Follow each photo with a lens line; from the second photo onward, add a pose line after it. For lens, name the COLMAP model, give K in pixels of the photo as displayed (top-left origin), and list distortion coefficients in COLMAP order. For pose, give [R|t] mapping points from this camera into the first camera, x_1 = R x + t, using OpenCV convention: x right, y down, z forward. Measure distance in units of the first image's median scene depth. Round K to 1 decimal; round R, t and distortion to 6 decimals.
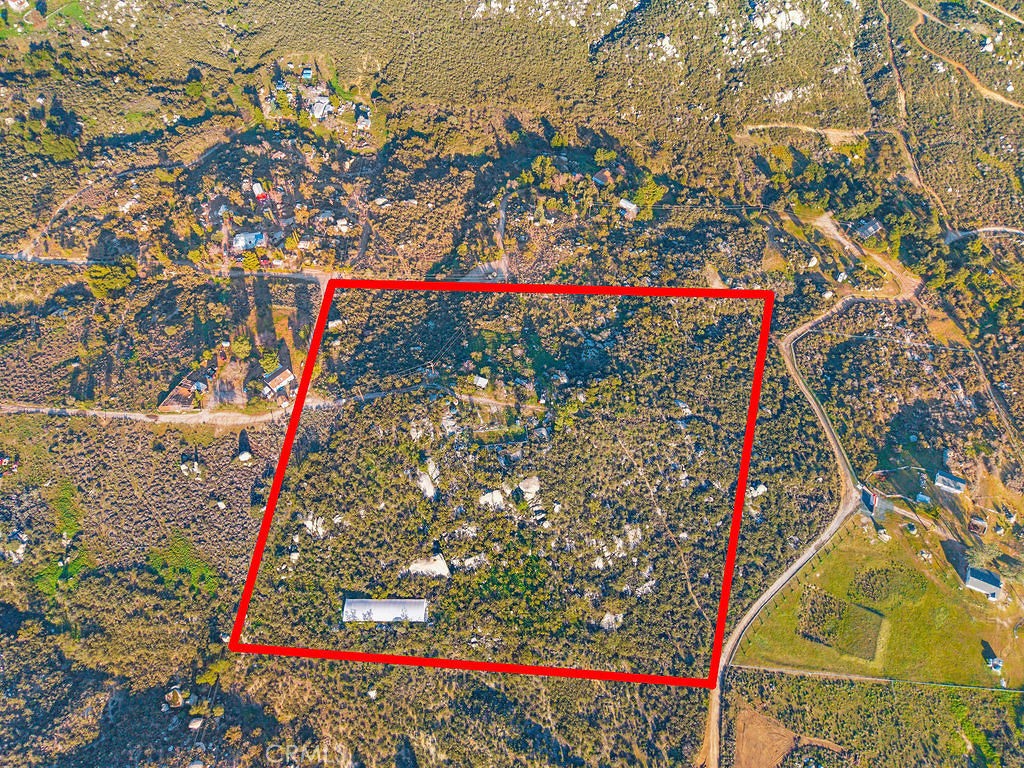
lens RADIAL K [[685.4, 0, 514.7], [0, 685.4, 384.4], [0, 0, 1]] dist [0.025493, -0.032317]
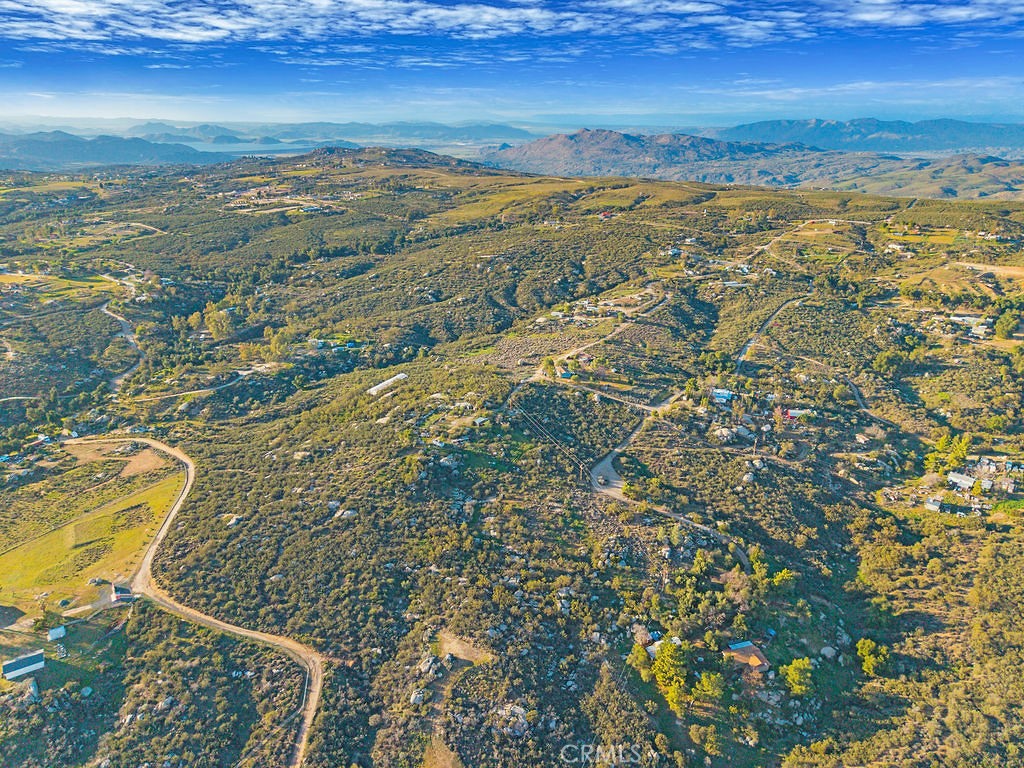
lens RADIAL K [[685.4, 0, 514.7], [0, 685.4, 384.4], [0, 0, 1]] dist [0.025493, -0.032317]
pose [[-0.531693, 0.305280, -0.790004, 0.885050], [-0.718568, 0.331124, 0.611570, -0.840469], [0.448290, 0.892839, 0.043308, 0.975557]]
